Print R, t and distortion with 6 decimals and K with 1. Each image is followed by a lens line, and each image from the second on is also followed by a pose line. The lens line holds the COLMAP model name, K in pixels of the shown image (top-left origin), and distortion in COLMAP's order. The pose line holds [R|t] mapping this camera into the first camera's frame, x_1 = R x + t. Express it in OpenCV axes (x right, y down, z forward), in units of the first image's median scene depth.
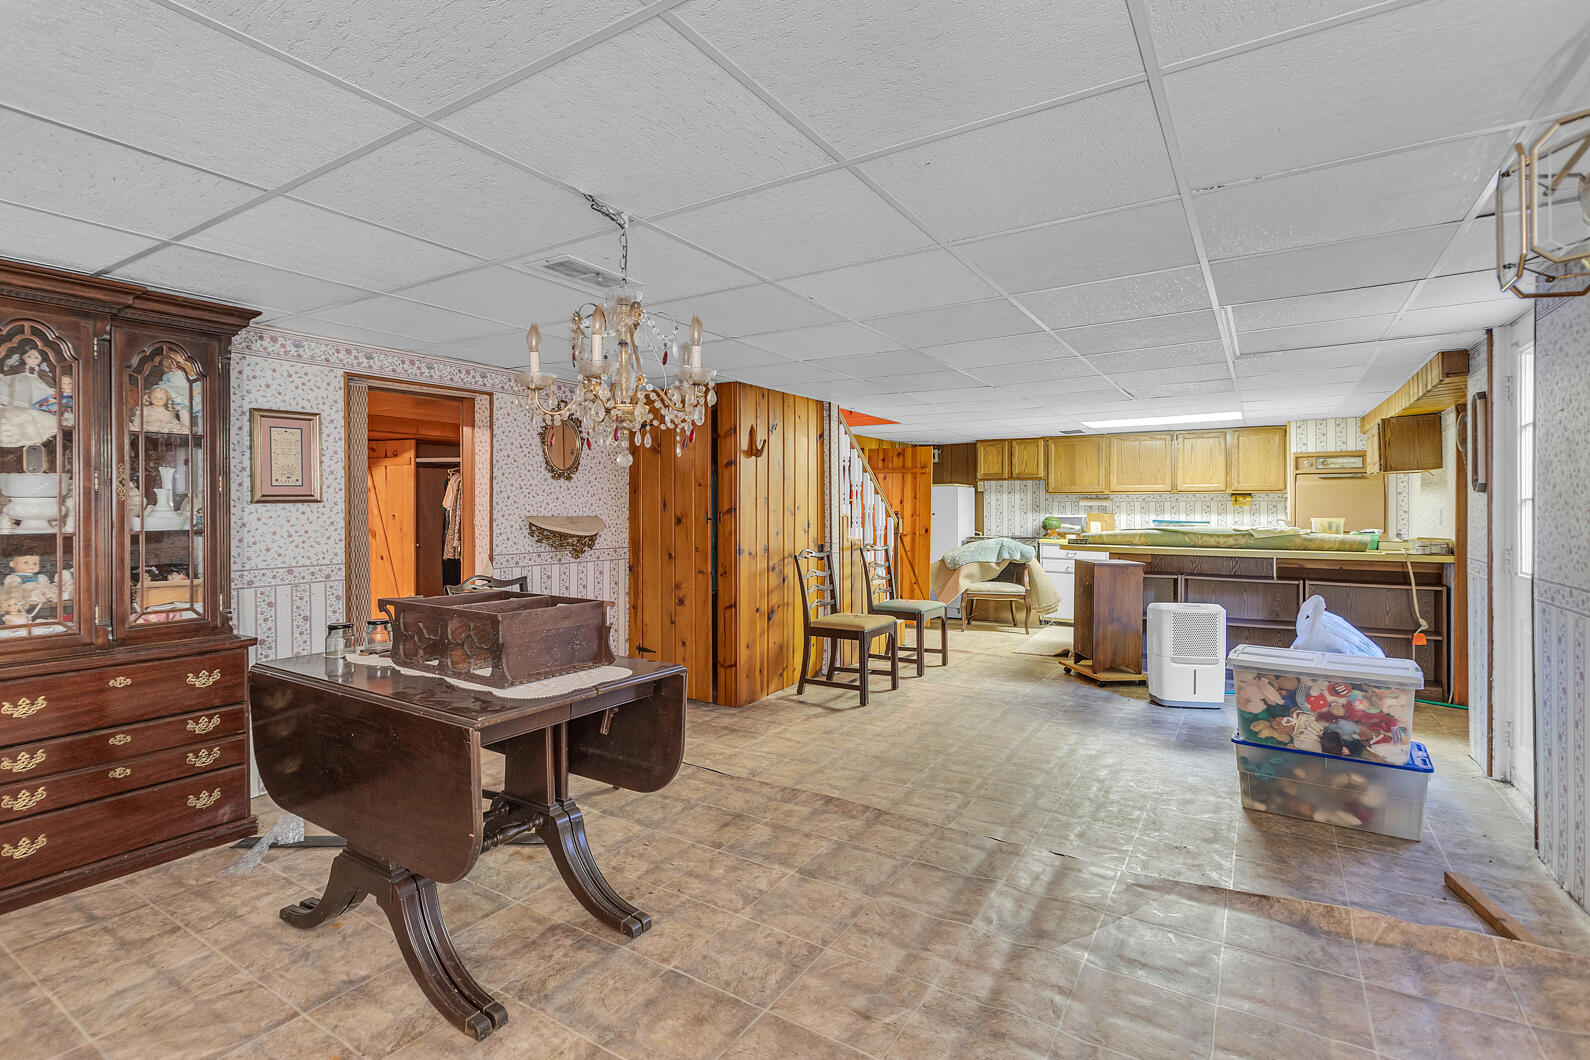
lens RADIAL K [[757.8, 0, 794.4], [0, 757.8, 515.7], [0, 0, 1]] dist [0.004098, 0.001169]
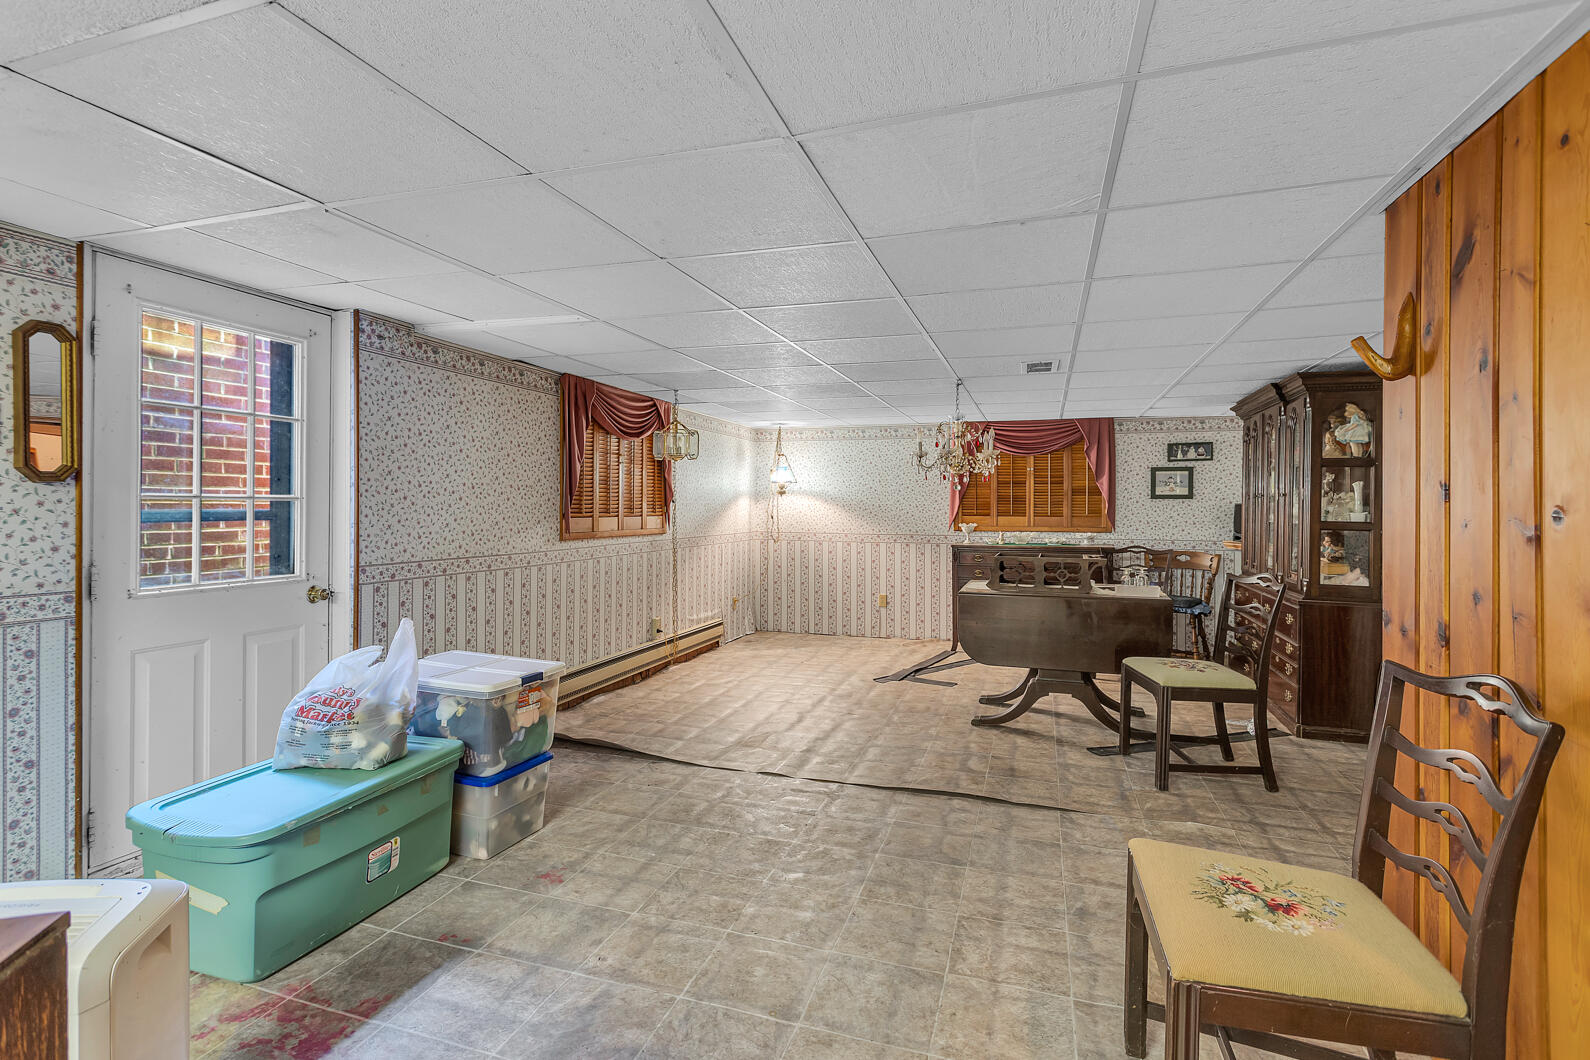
lens RADIAL K [[757.8, 0, 793.9], [0, 757.8, 516.0], [0, 0, 1]] dist [0.004098, 0.001169]
pose [[-0.971406, 0.000072, -0.237425, 0.516589], [-0.004881, 0.999783, 0.020274, -0.023707], [0.237375, 0.020853, -0.971194, 1.998901]]
